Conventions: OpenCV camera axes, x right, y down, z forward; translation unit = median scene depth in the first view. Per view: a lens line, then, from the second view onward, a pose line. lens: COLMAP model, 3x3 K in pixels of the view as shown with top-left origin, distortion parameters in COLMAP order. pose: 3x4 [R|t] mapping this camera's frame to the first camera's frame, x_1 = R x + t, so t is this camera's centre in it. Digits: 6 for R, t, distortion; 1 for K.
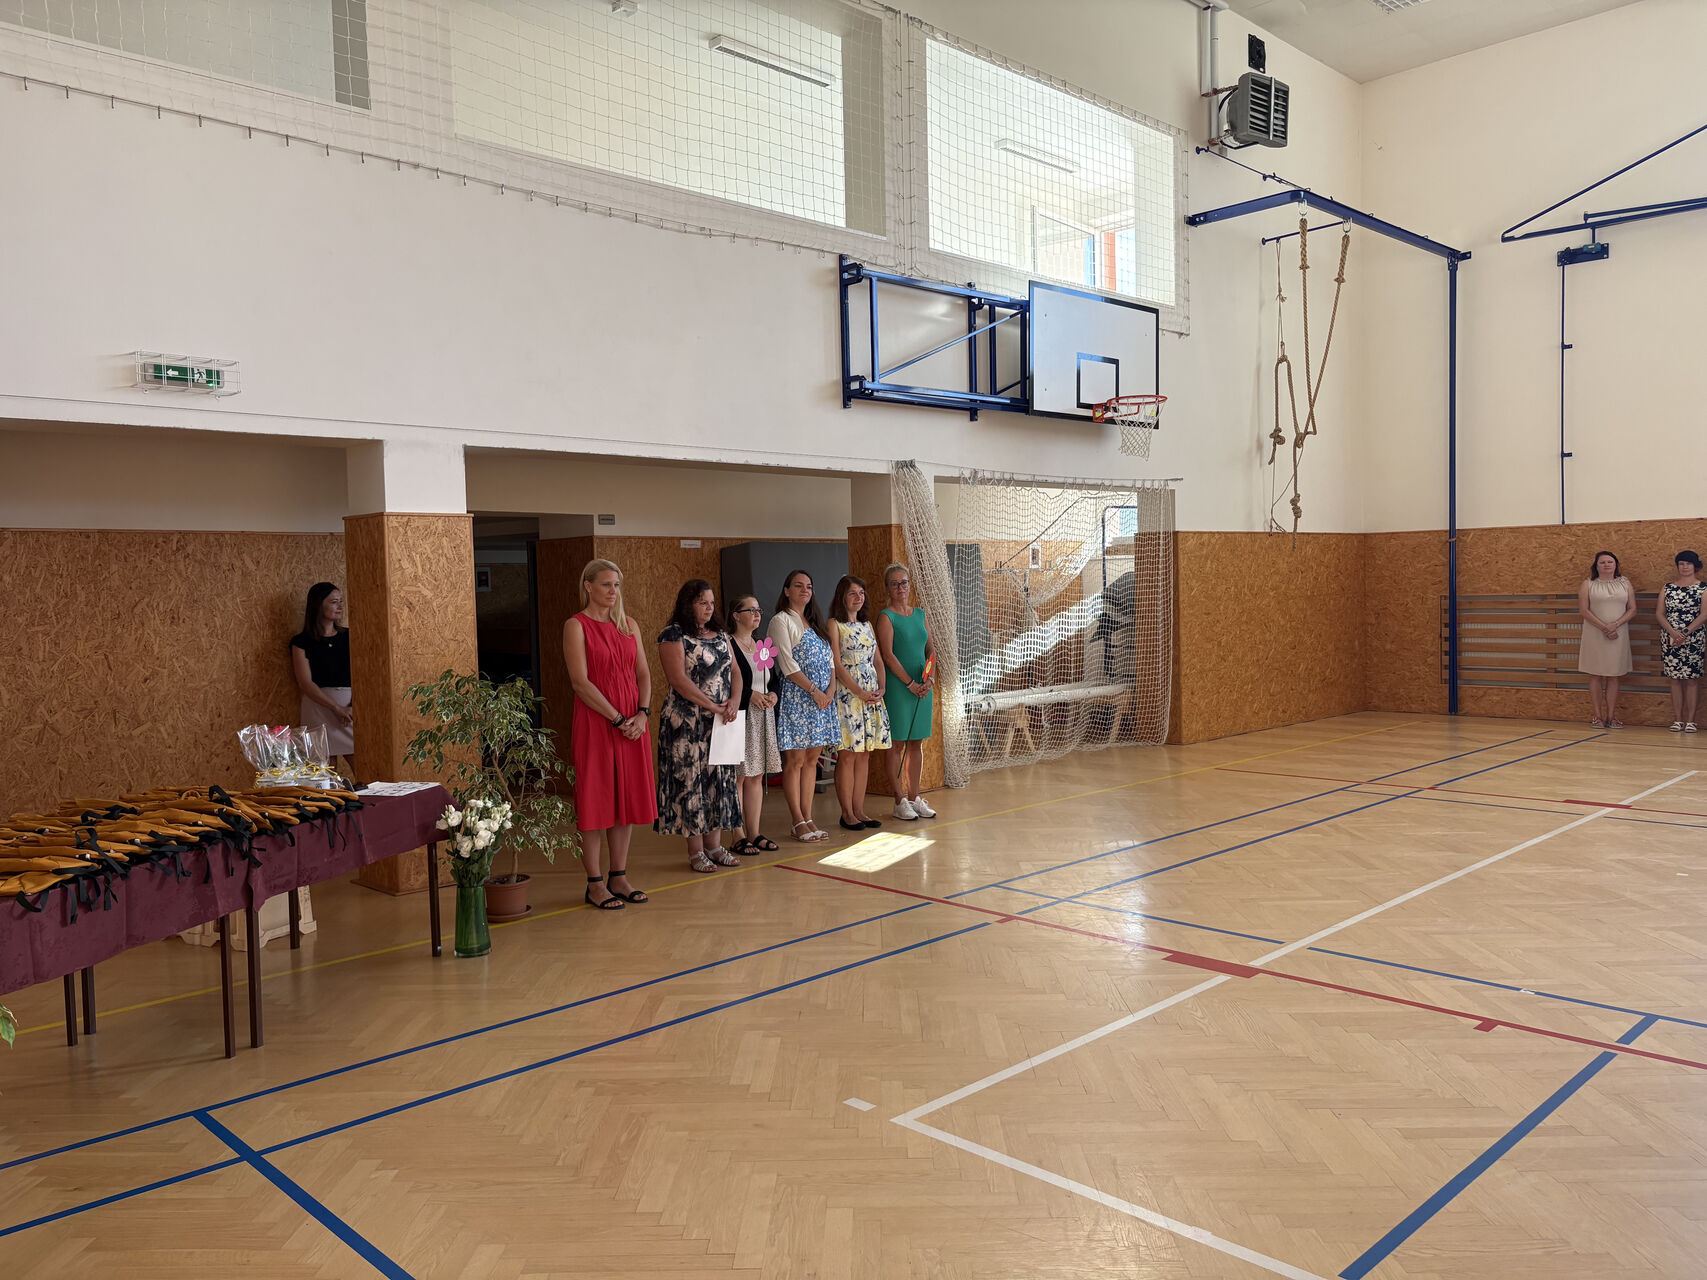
lens RADIAL K [[1294.6, 0, 853.5], [0, 1294.6, 640.0], [0, 0, 1]] dist [0.012976, -0.000705]
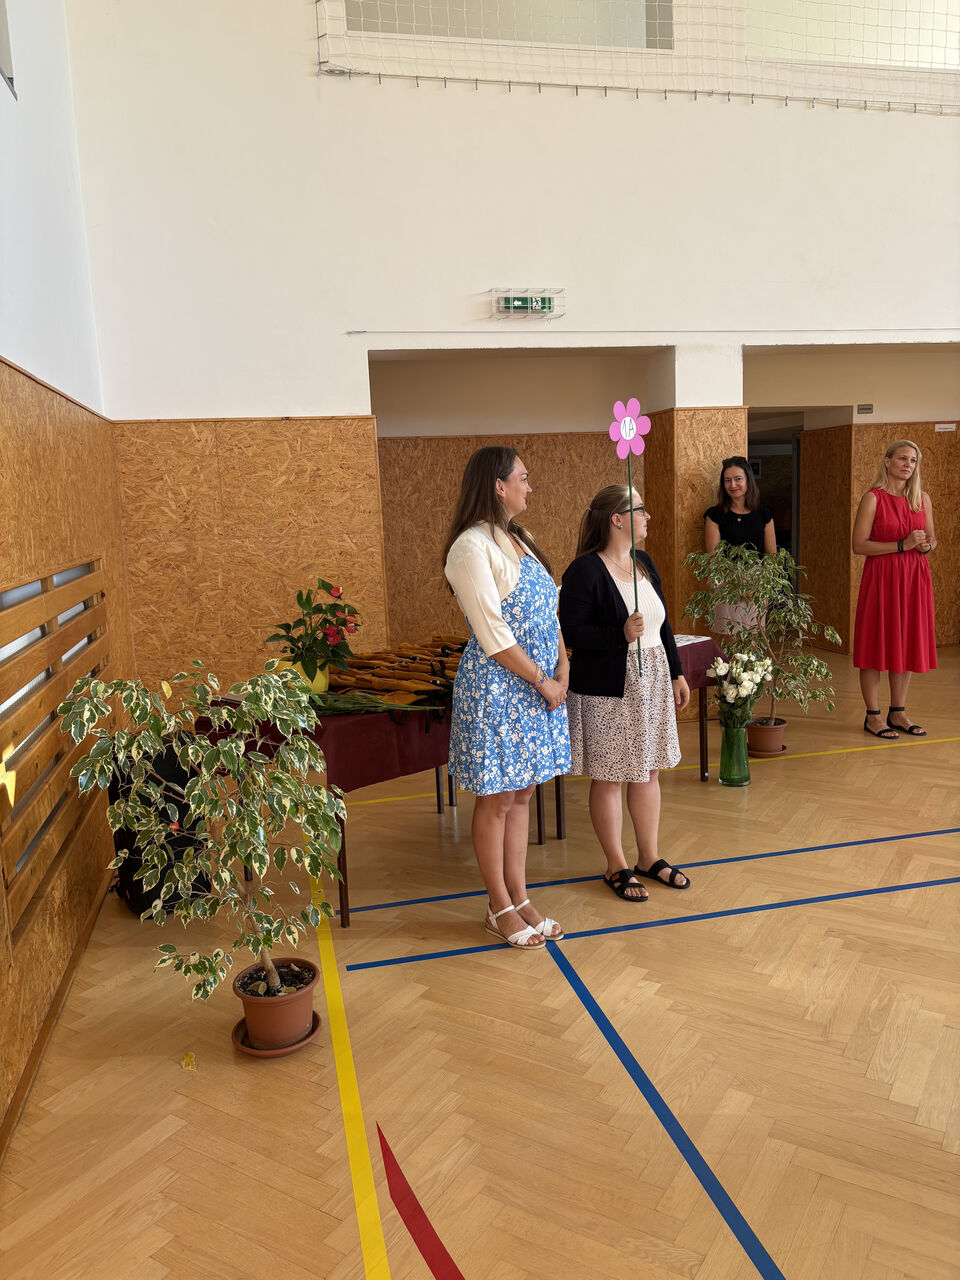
lens RADIAL K [[971.5, 0, 475.2], [0, 971.5, 645.3], [0, 0, 1]] dist [0.024683, -0.032657]
pose [[0.850296, 0.067201, -0.521997, -0.024426], [-0.000983, 0.992016, 0.126110, 0.004062], [0.526304, -0.106717, 0.843573, 0.086564]]
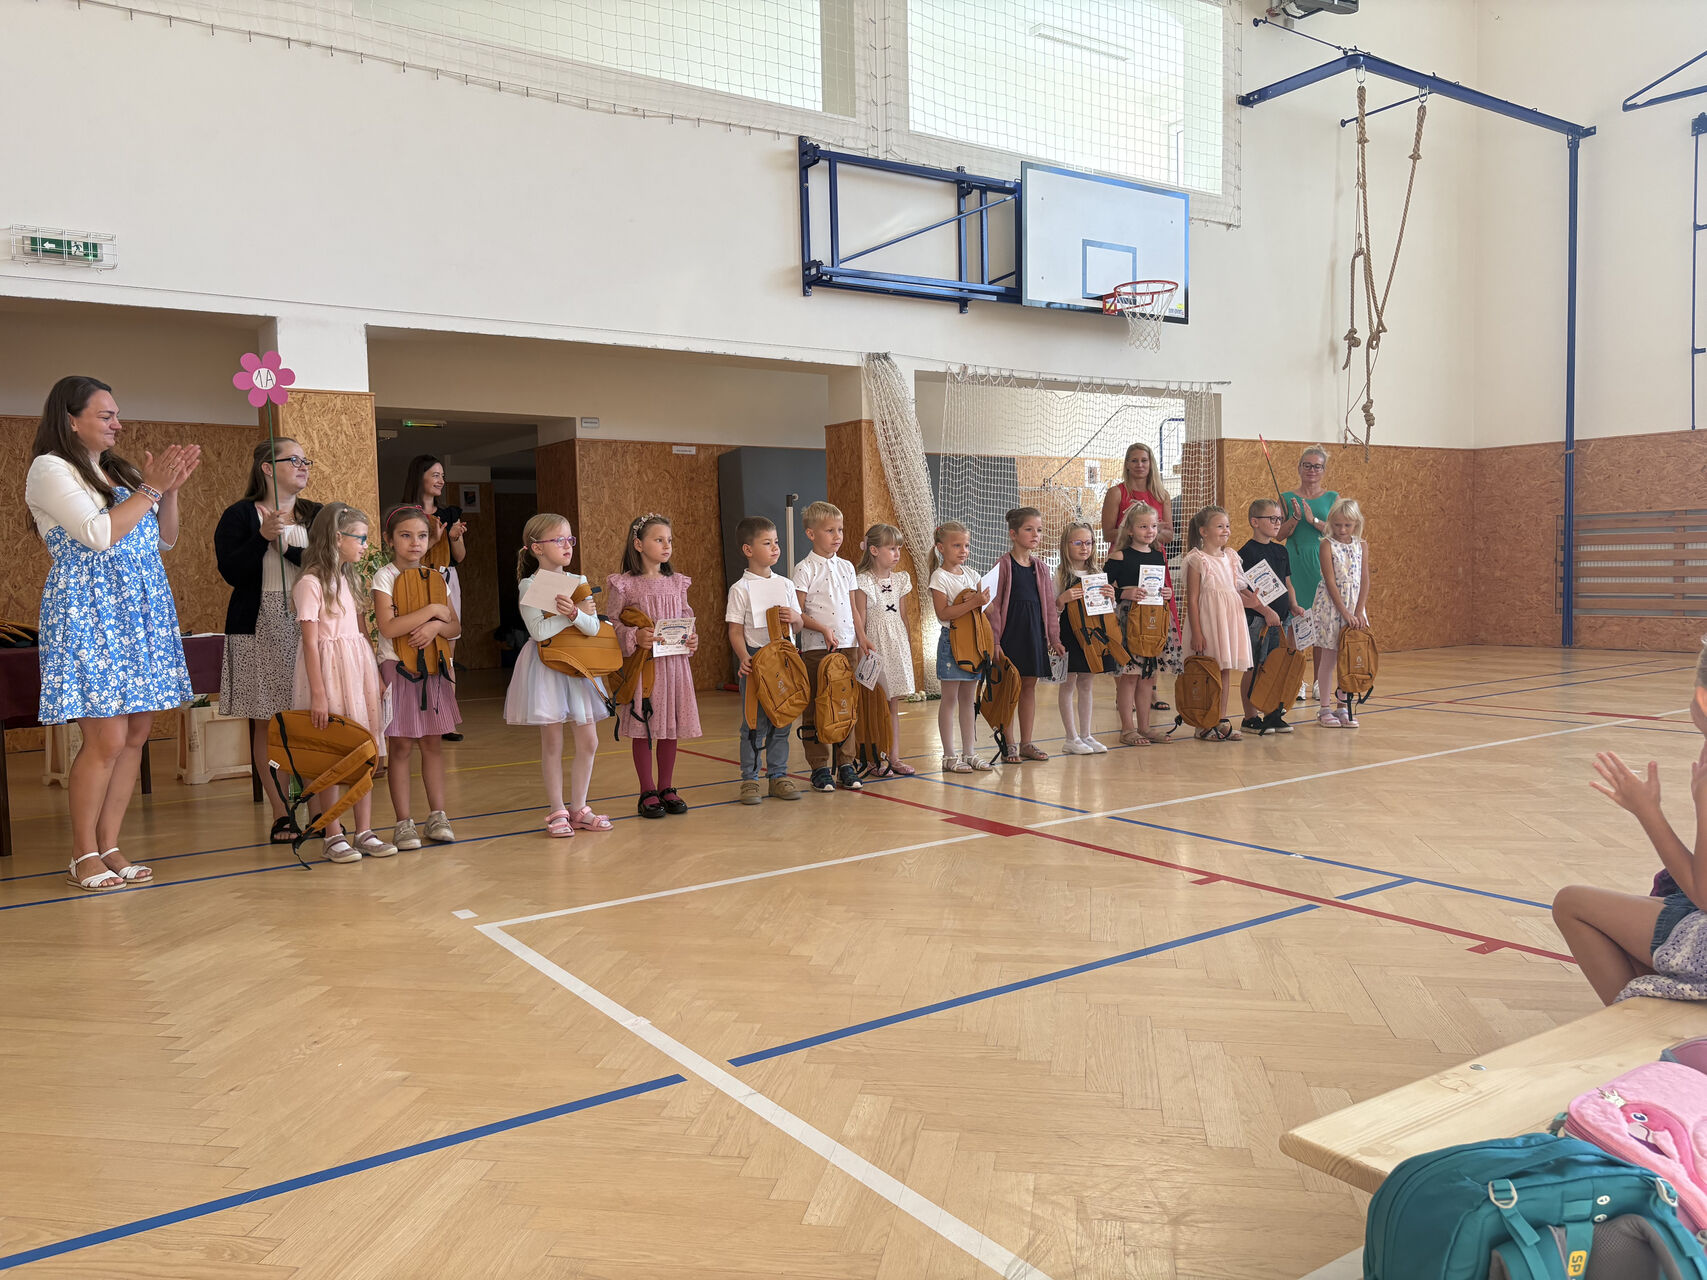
lens RADIAL K [[1297.0, 0, 844.2], [0, 1297.0, 643.0], [0, 0, 1]] dist [0.034449, -0.039398]
pose [[0.986042, 0.011043, -0.166130, 0.178542], [-0.006818, 0.999639, 0.025984, 0.051742], [0.166357, -0.024489, 0.985761, 0.037820]]
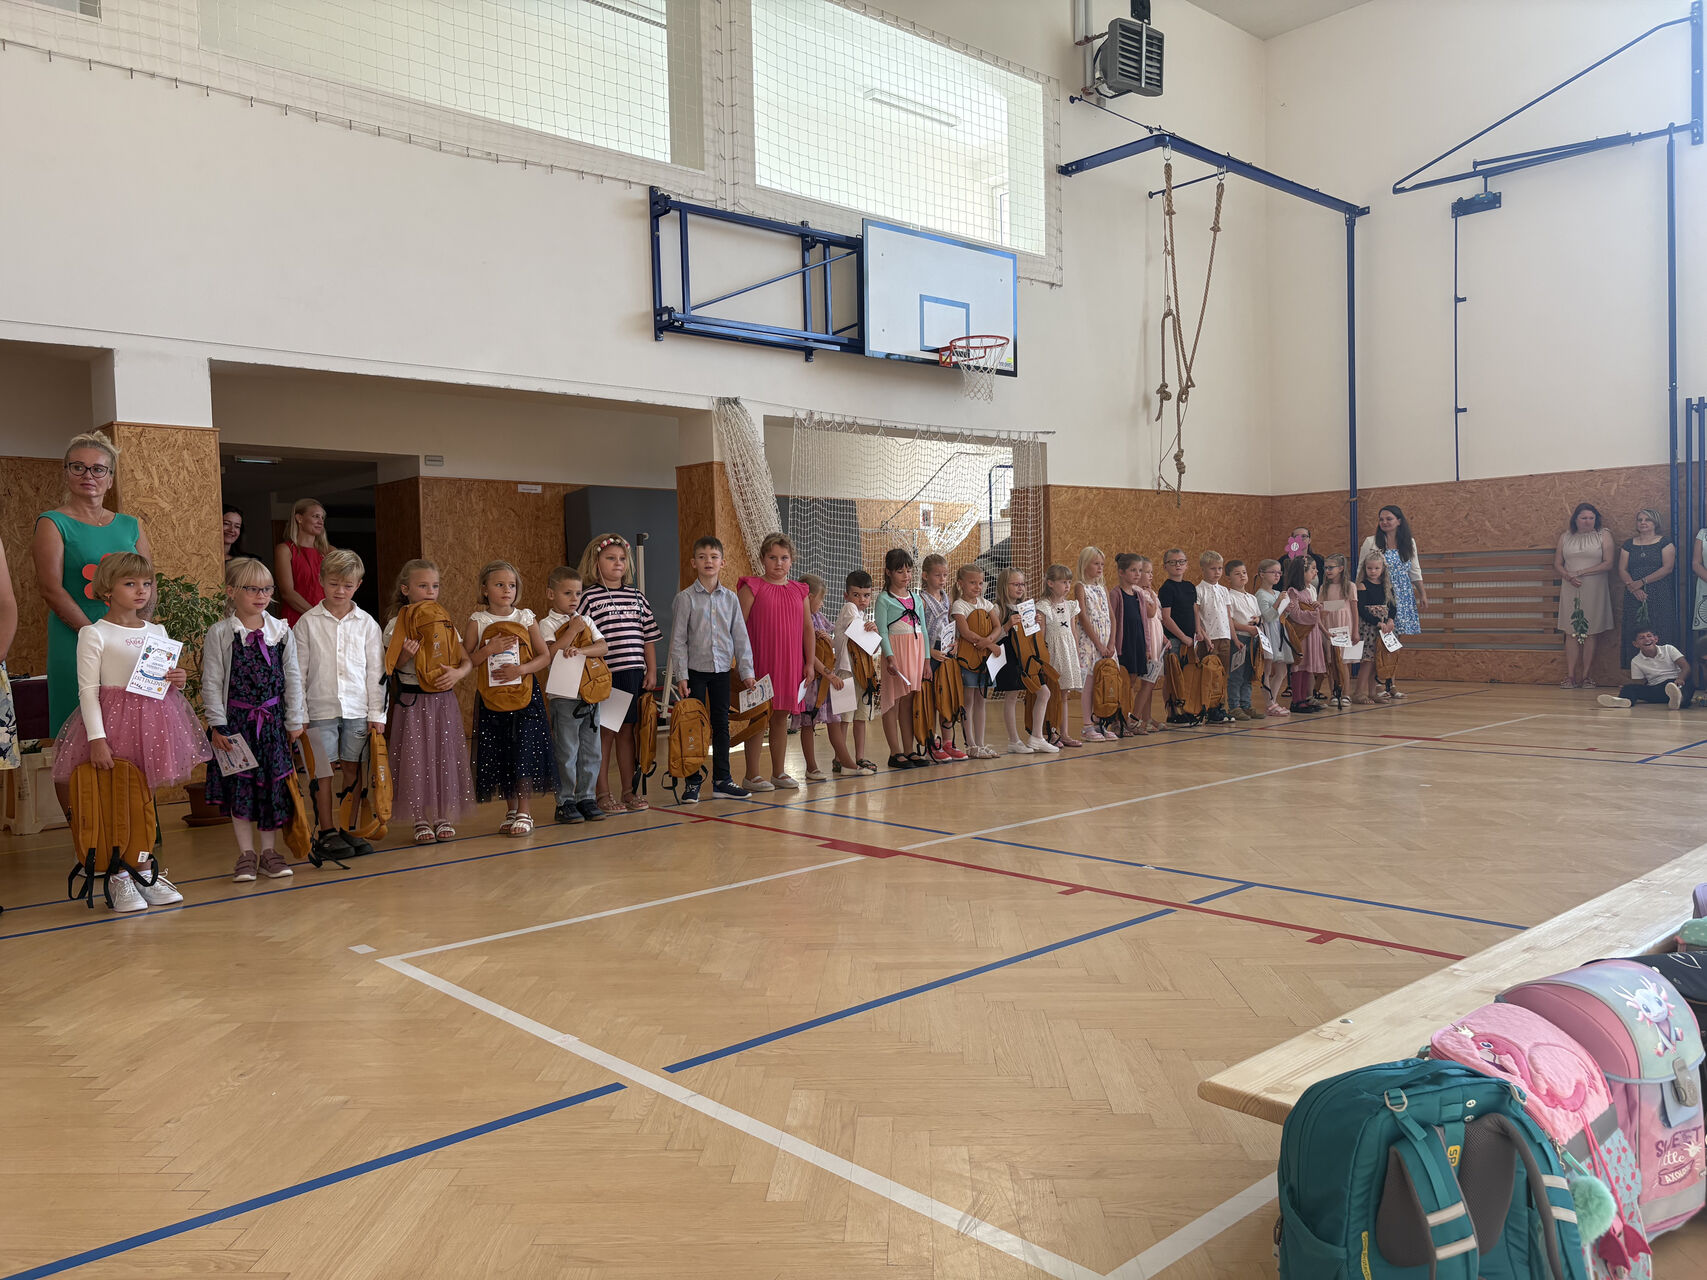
lens RADIAL K [[1295.6, 0, 853.5], [0, 1295.6, 640.0], [0, 0, 1]] dist [0.024683, -0.032657]
pose [[0.999732, -0.000962, -0.023151, 0.159208], [0.000786, 0.999971, -0.007620, 0.053994], [0.023158, 0.007599, 0.999703, 0.013826]]
